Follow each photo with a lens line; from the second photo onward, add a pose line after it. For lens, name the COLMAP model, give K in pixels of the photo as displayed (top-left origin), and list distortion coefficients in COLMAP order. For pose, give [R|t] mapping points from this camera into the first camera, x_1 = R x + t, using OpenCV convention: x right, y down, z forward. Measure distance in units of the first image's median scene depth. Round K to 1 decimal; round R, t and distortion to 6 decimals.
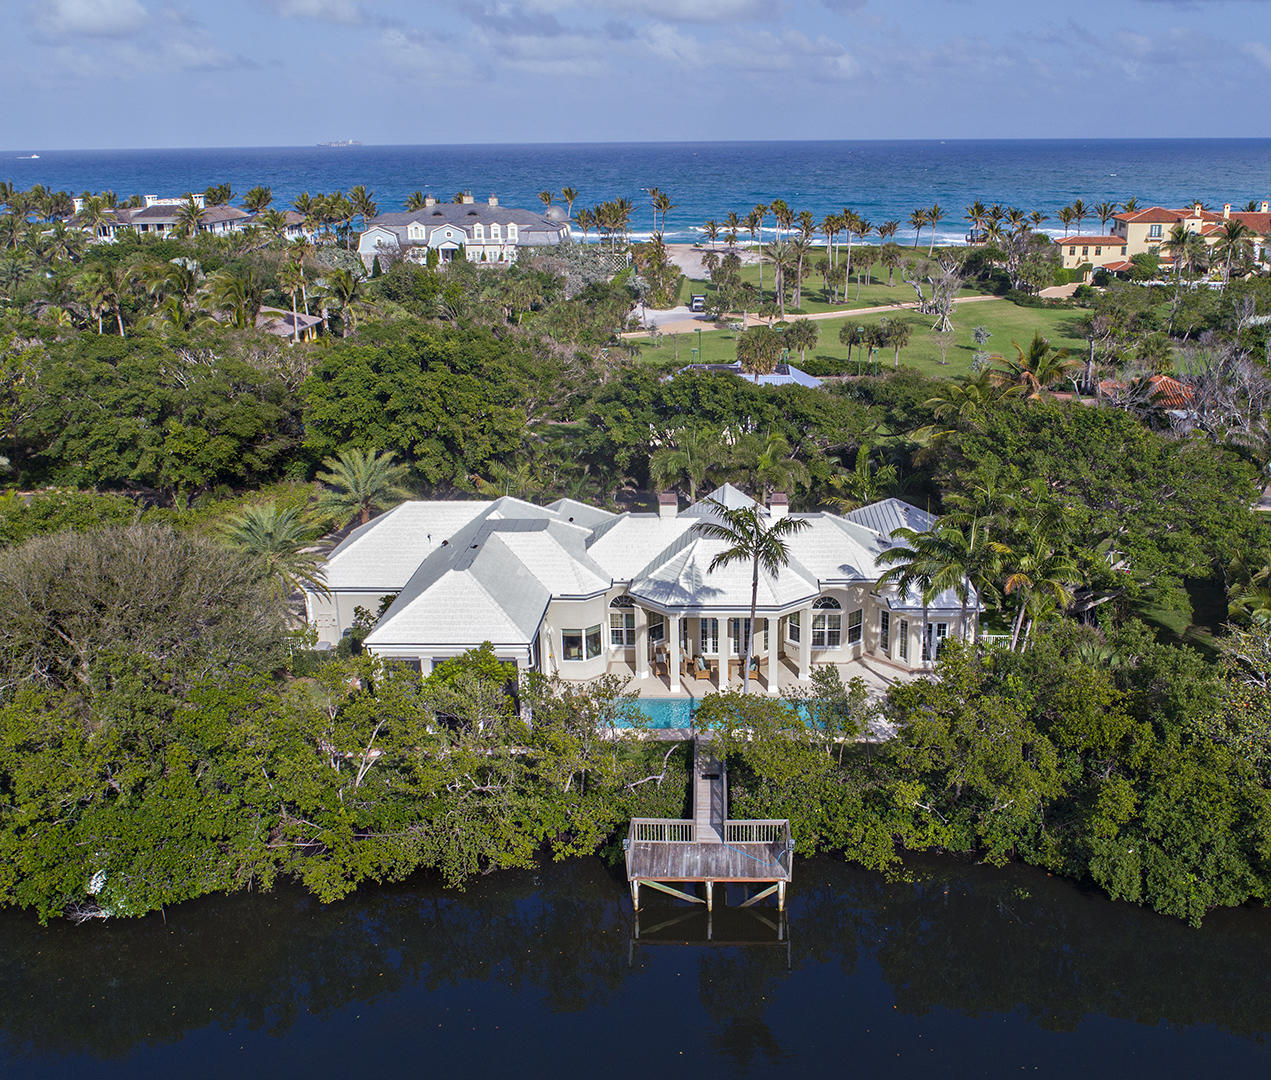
lens RADIAL K [[1297.9, 0, 693.8], [0, 1297.9, 539.4], [0, 0, 1]] dist [-0.018366, 0.003956]
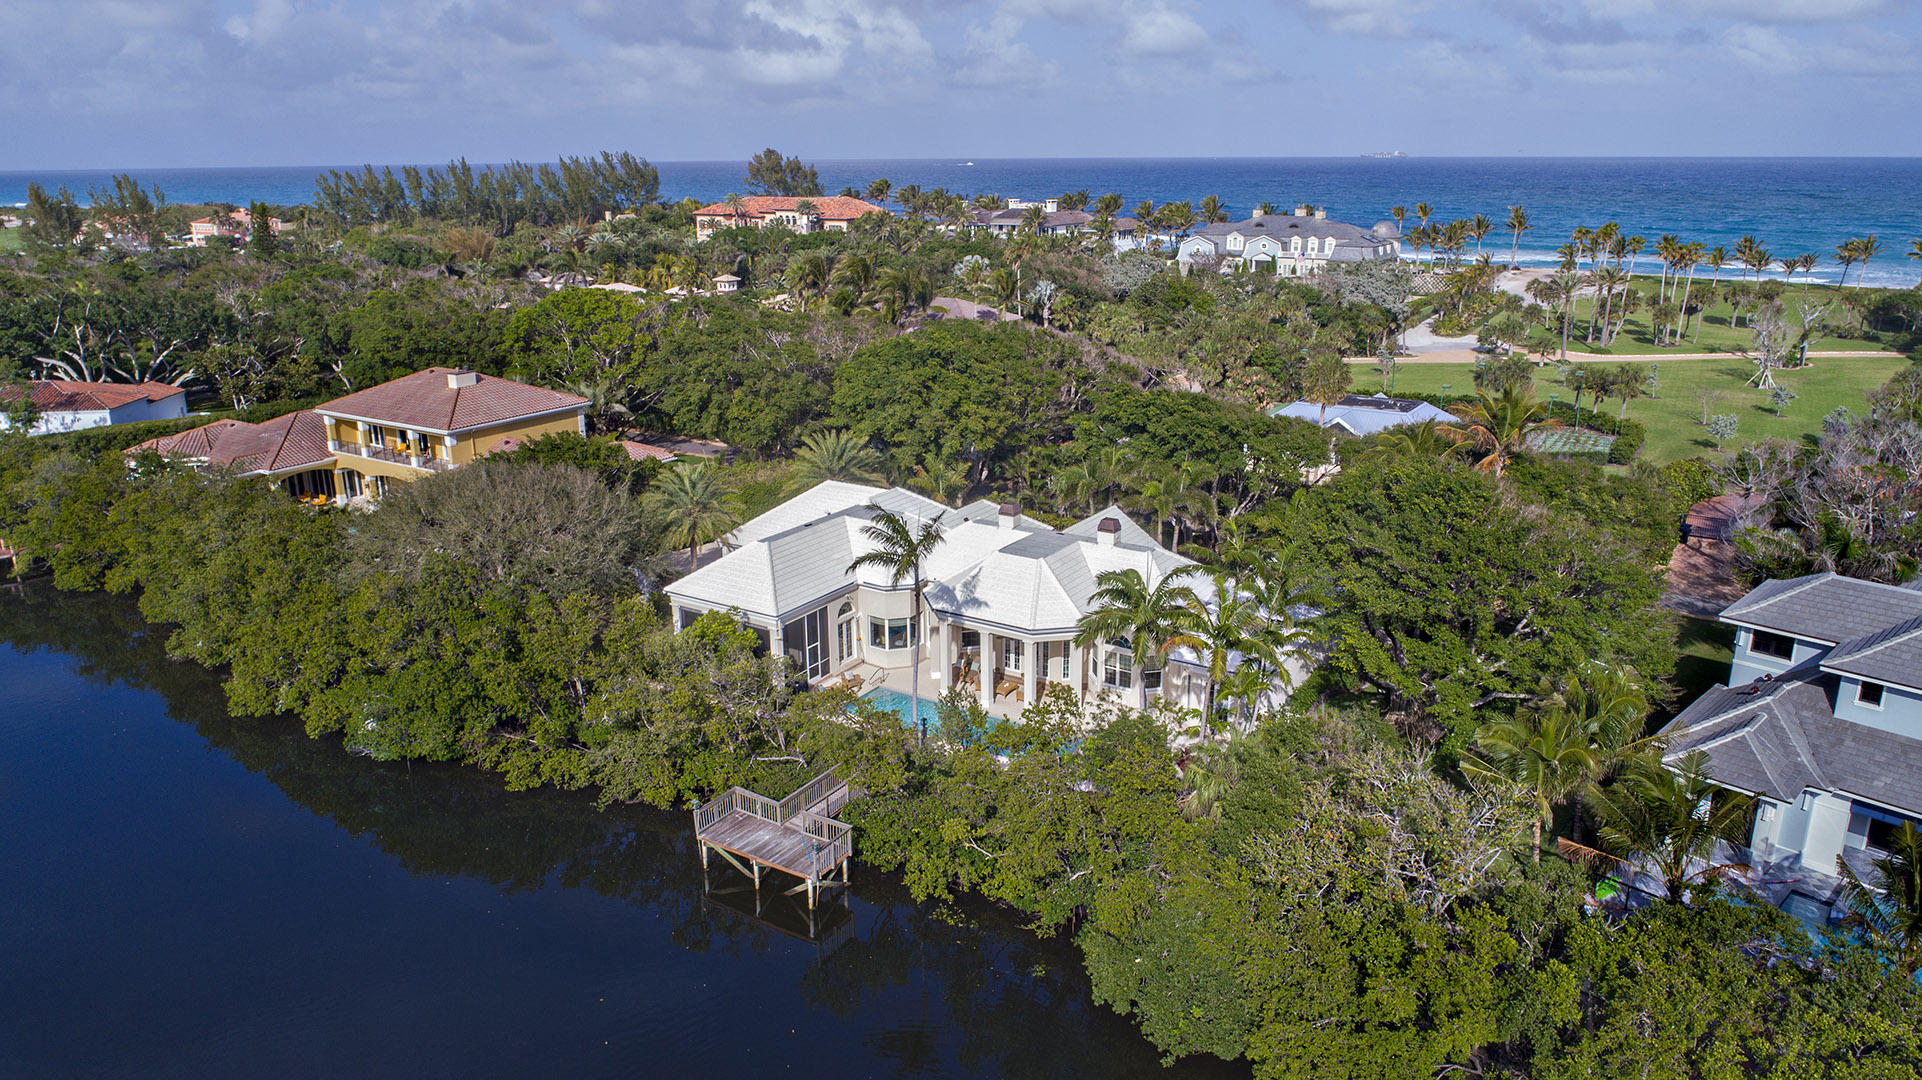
lens RADIAL K [[1295.9, 0, 961.0], [0, 1295.9, 540.0], [0, 0, 1]] dist [-0.044795, 0.033437]
pose [[0.856931, 0.151481, -0.492668, 0.163300], [-0.154800, 0.987349, 0.034328, -0.013416], [0.491636, 0.046848, 0.869540, 0.044639]]
